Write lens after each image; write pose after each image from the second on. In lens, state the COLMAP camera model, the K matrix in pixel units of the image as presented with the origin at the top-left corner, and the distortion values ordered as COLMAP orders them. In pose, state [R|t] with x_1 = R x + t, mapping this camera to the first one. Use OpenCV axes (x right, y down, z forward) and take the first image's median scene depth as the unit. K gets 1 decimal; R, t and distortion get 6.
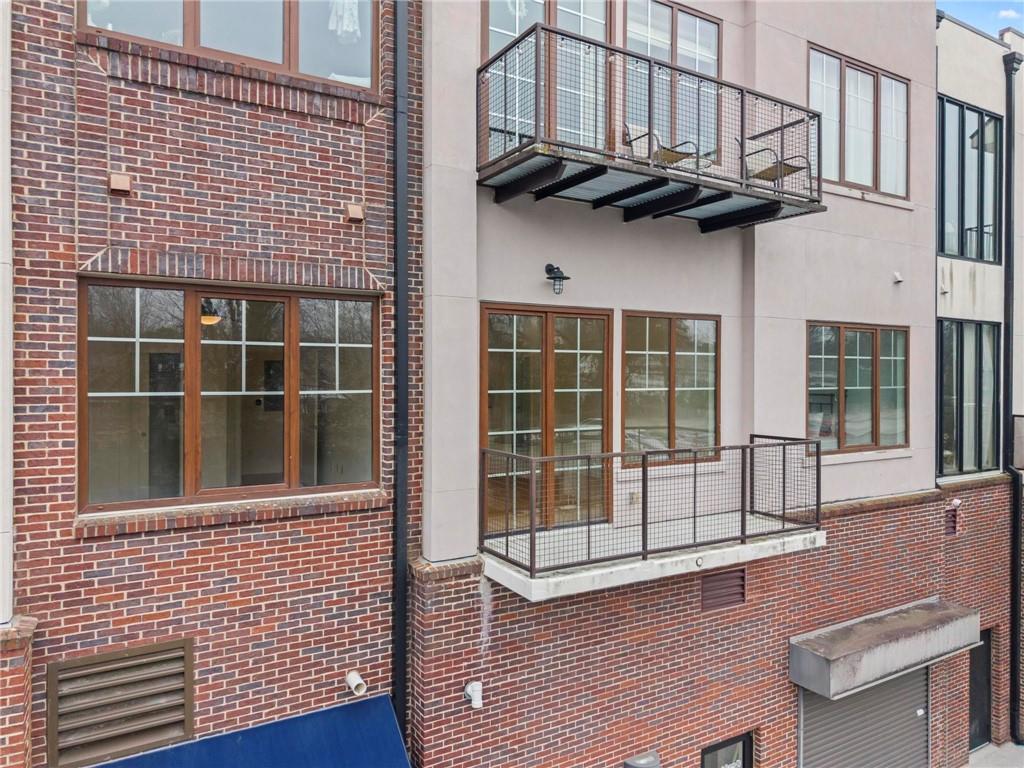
lens RADIAL K [[702.2, 0, 508.6], [0, 702.2, 382.7], [0, 0, 1]] dist [0.012070, 0.000162]
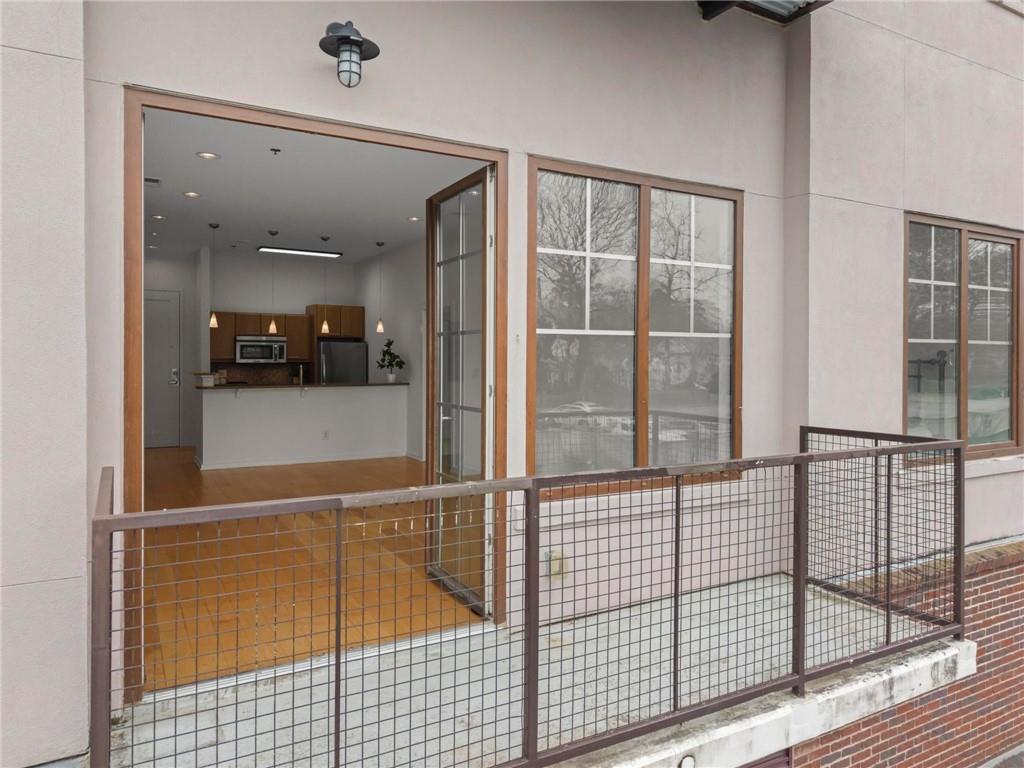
lens RADIAL K [[702.2, 0, 515.7], [0, 702.2, 381.6], [0, 0, 1]] dist [0.012070, 0.000162]
pose [[0.999897, -0.002351, -0.014163, 0.153614], [0.002578, 0.999868, 0.016023, 0.033935], [0.014124, -0.016057, 0.999771, 0.517608]]
